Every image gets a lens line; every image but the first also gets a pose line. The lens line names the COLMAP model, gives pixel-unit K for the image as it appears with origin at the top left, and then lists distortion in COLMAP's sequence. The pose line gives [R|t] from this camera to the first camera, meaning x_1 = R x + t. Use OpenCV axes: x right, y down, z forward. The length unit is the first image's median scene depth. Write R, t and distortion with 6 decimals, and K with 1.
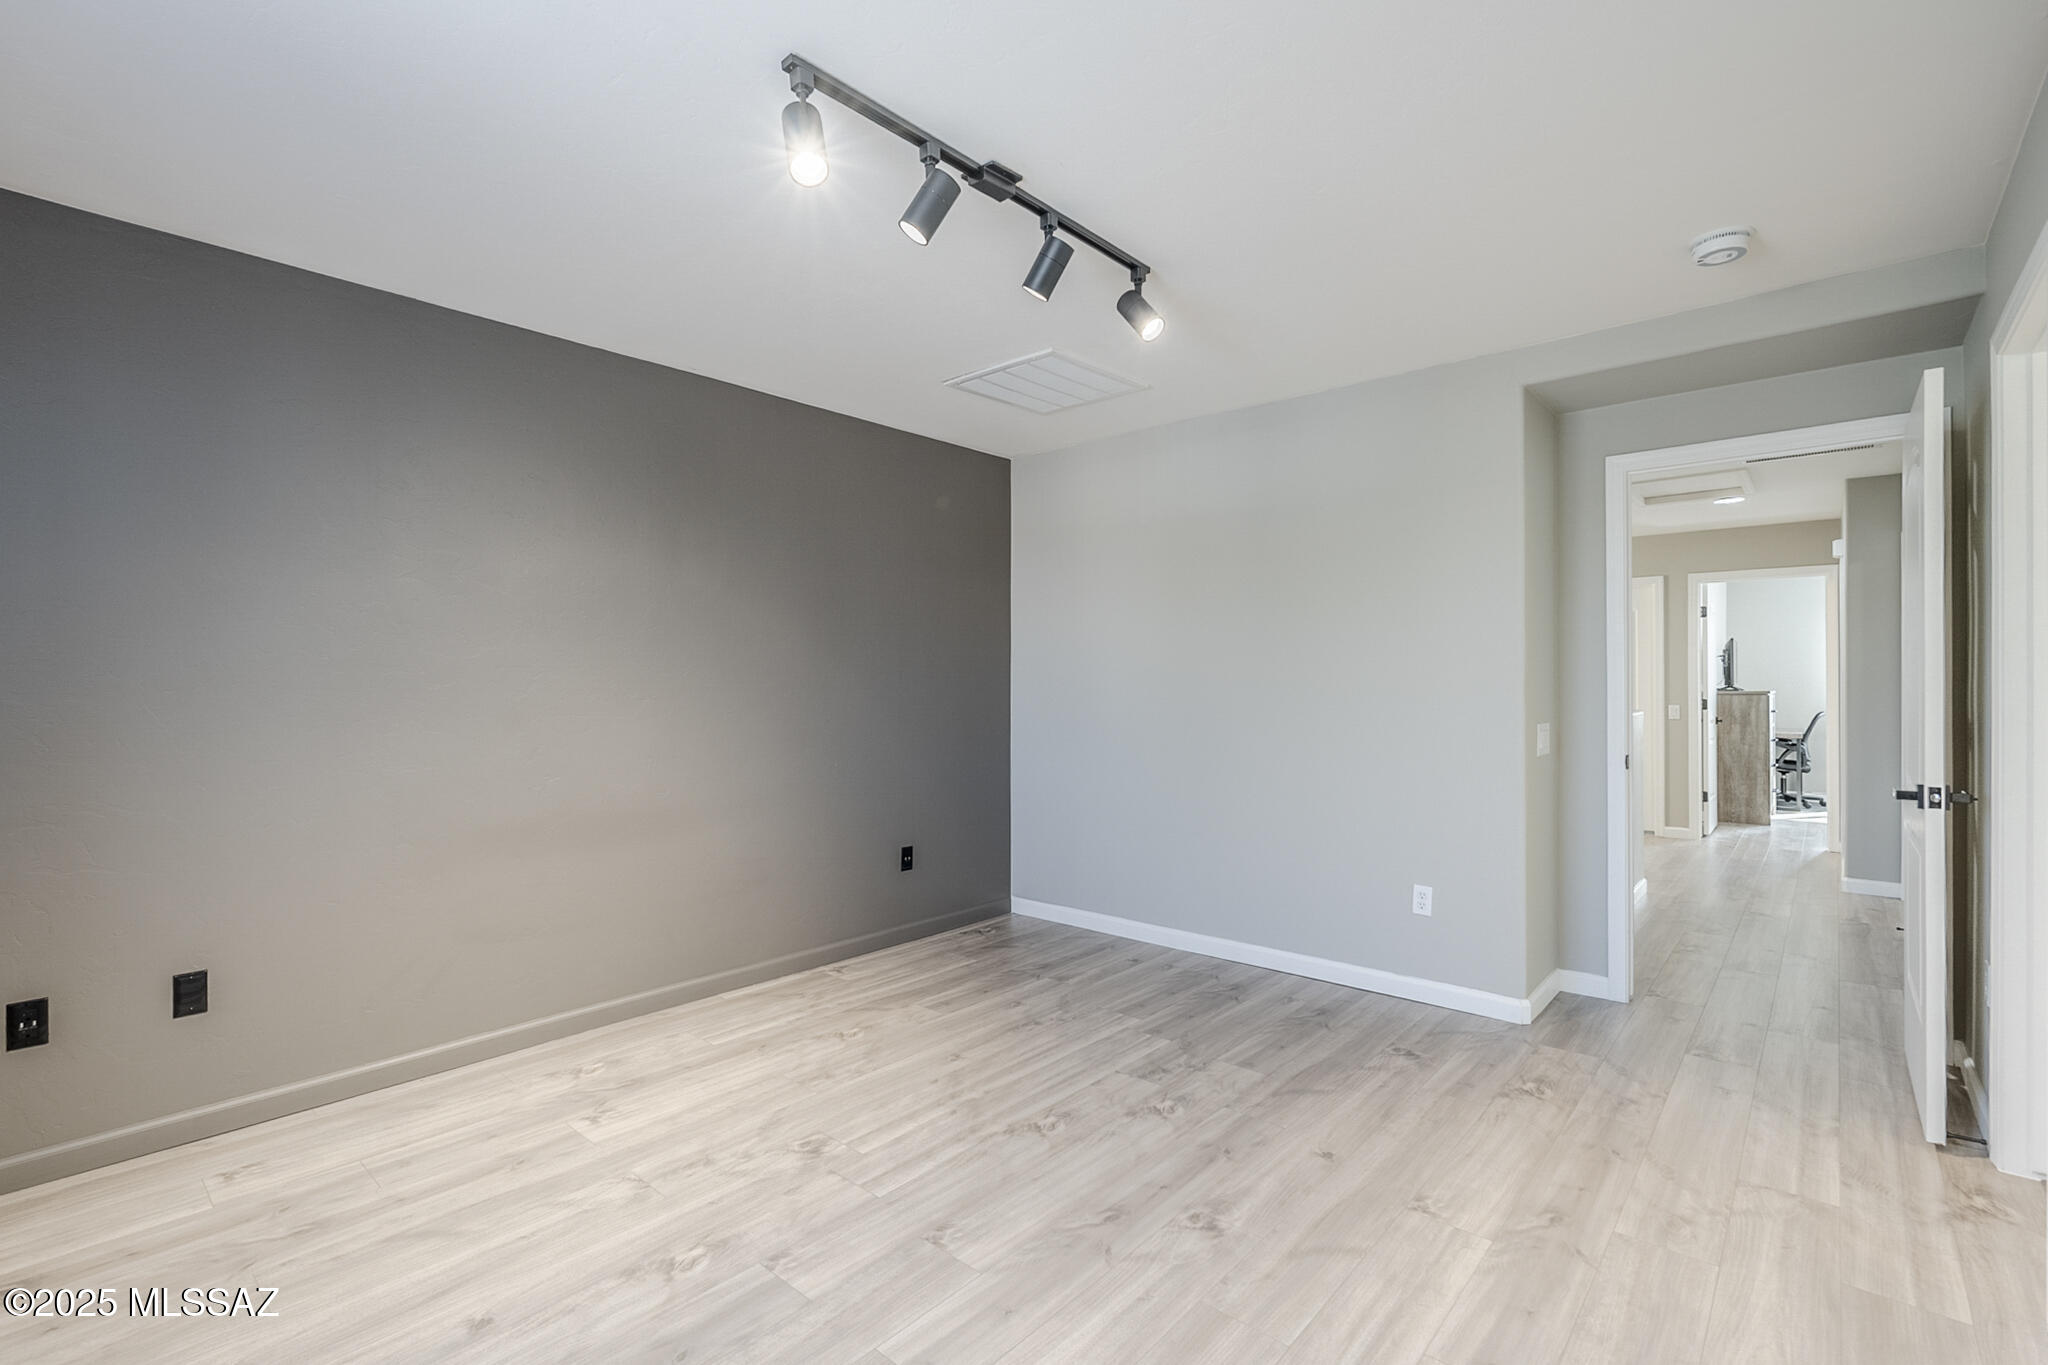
lens RADIAL K [[918.2, 0, 1031.4], [0, 918.2, 677.3], [0, 0, 1]] dist [0.000807, 0.000273]
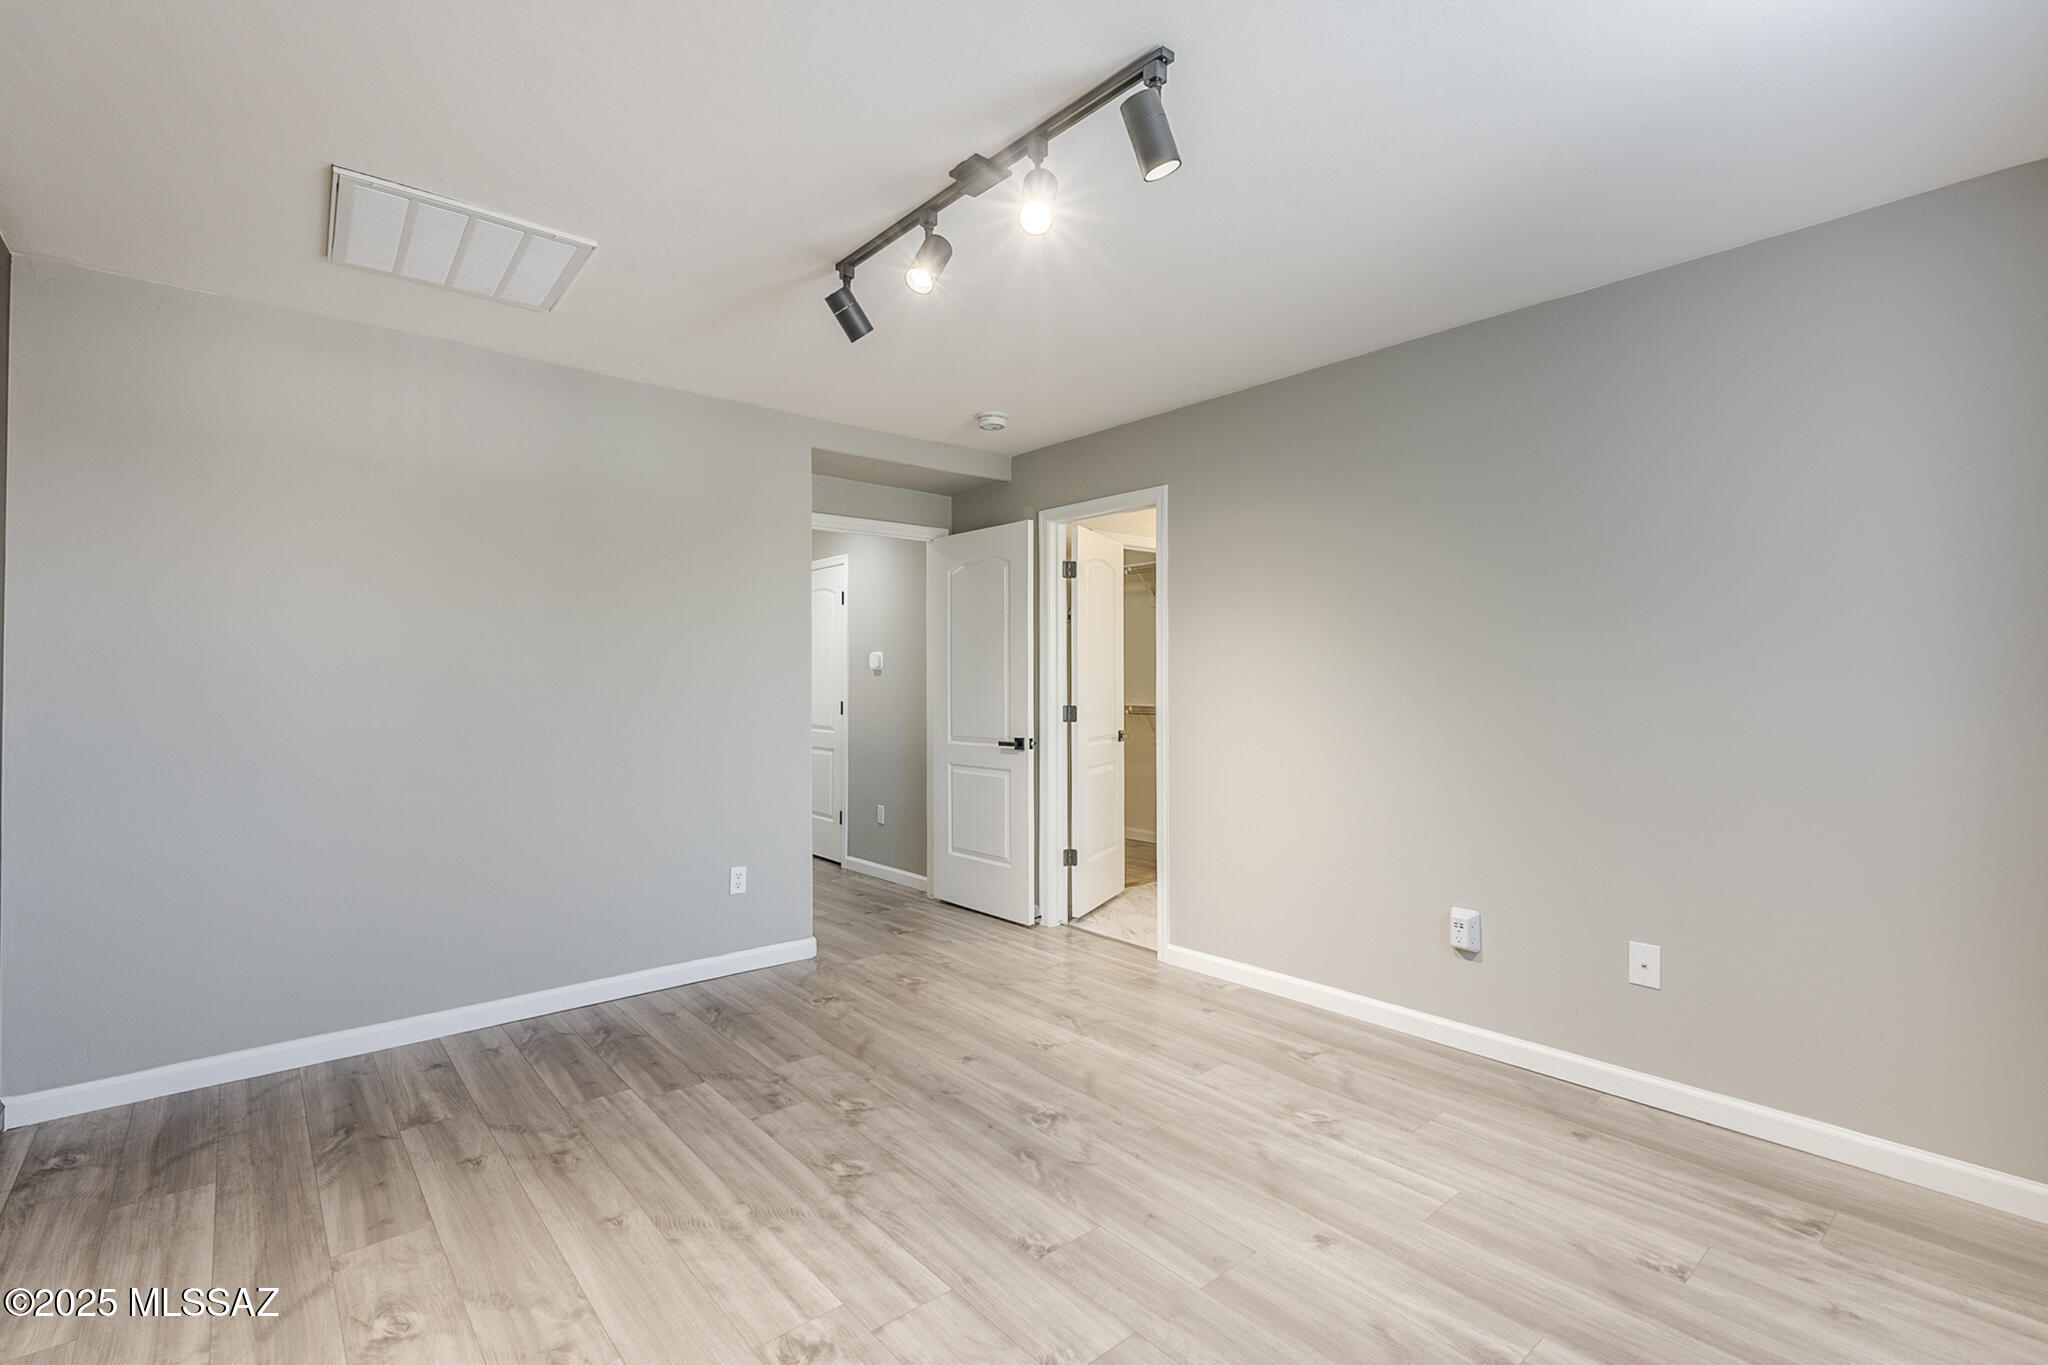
lens RADIAL K [[918.2, 0, 1031.4], [0, 918.2, 677.3], [0, 0, 1]] dist [0.000807, 0.000273]
pose [[0.138833, 0.010391, 0.990261, -0.706282], [-0.007617, 0.999927, -0.009424, 0.009622], [-0.990286, -0.006234, 0.138902, 0.578456]]
